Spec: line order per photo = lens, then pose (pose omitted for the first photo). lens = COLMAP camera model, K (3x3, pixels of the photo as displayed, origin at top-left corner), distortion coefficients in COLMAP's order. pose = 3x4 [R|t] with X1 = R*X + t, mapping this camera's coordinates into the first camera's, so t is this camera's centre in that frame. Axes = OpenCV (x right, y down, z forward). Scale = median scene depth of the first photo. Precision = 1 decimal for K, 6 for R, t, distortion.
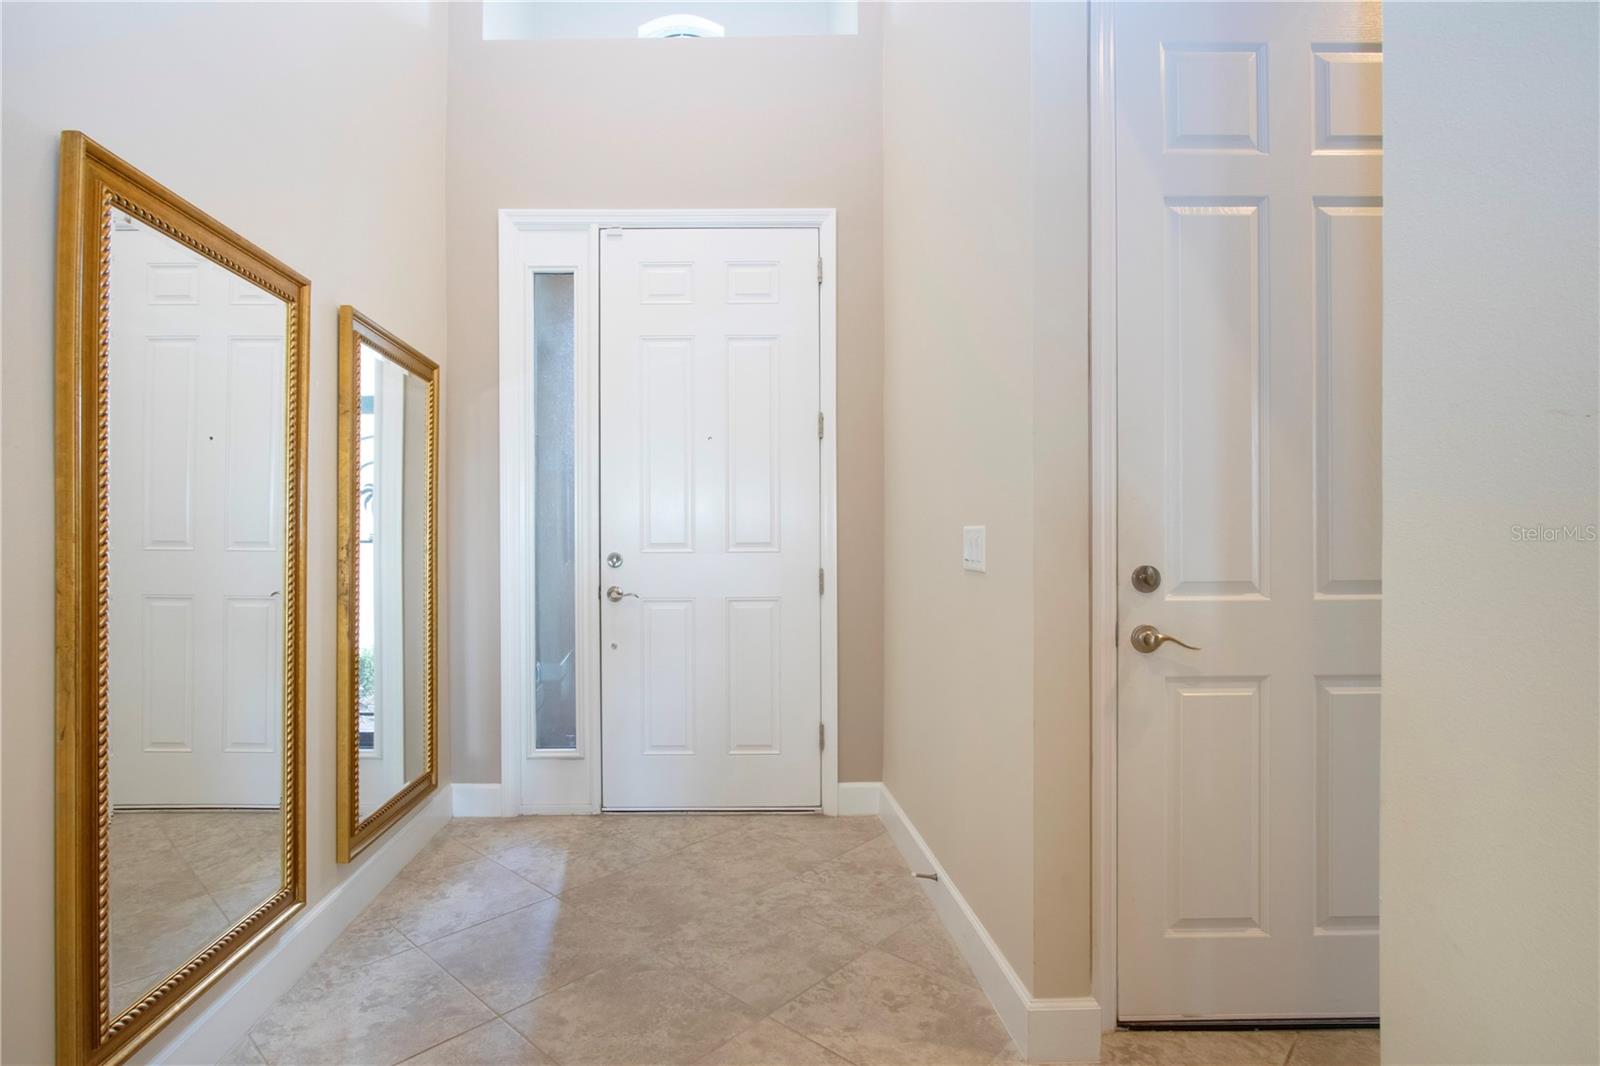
lens RADIAL K [[743.4, 0, 800.1], [0, 743.4, 496.9], [0, 0, 1]] dist [-0.000860, 0.000353]
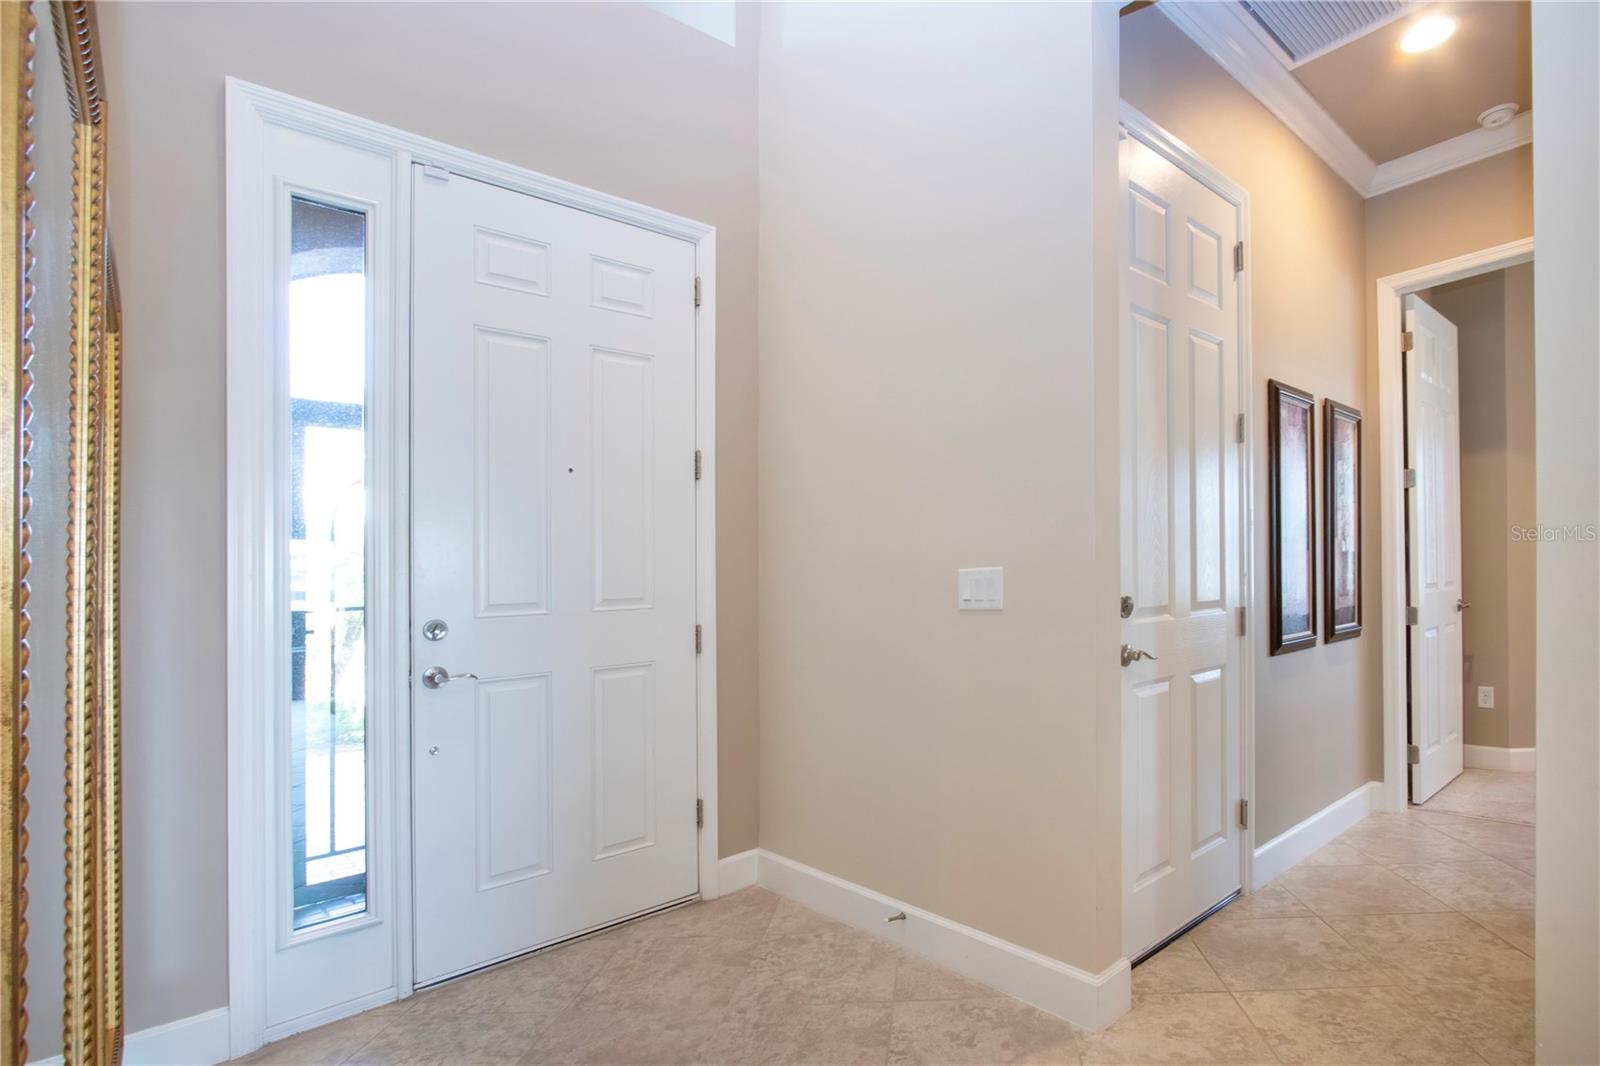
lens RADIAL K [[757.3, 0, 800.9], [0, 757.3, 547.4], [0, 0, 1]] dist [0.000833, 0.000335]
pose [[0.770474, 0.006446, 0.637438, -0.463595], [0.000384, 0.999944, -0.010577, 0.013973], [-0.637471, 0.008394, 0.770429, 0.223941]]
